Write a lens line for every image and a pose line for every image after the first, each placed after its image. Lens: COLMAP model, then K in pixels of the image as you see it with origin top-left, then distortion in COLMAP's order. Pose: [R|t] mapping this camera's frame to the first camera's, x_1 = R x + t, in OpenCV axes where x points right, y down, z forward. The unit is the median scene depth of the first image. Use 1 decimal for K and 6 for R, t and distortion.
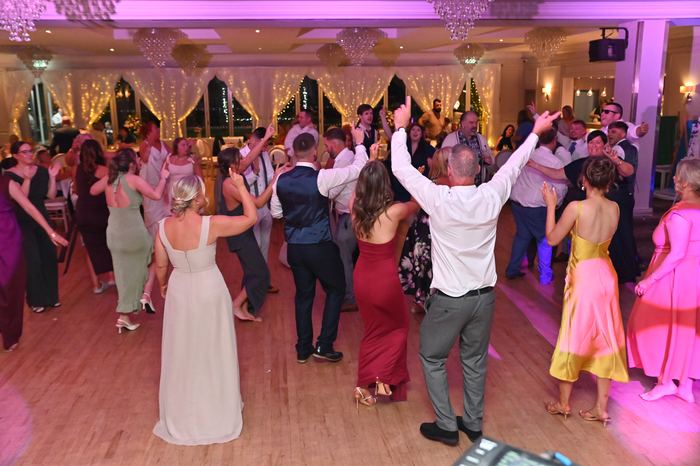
lens RADIAL K [[800.0, 0, 351.1], [0, 800.0, 232.5], [0, 0, 1]] dist [0.057185, 0.000000]
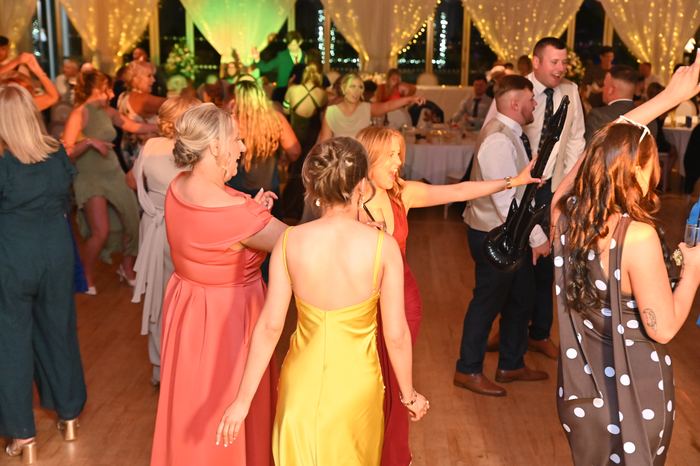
lens RADIAL K [[800.0, 0, 349.4], [0, 800.0, 235.4], [0, 0, 1]] dist [0.057185, 0.000000]
pose [[0.979178, 0.067036, -0.191614, 0.004960], [-0.063725, 0.997693, 0.023397, -0.011339], [0.192741, -0.010699, 0.981191, 0.350989]]
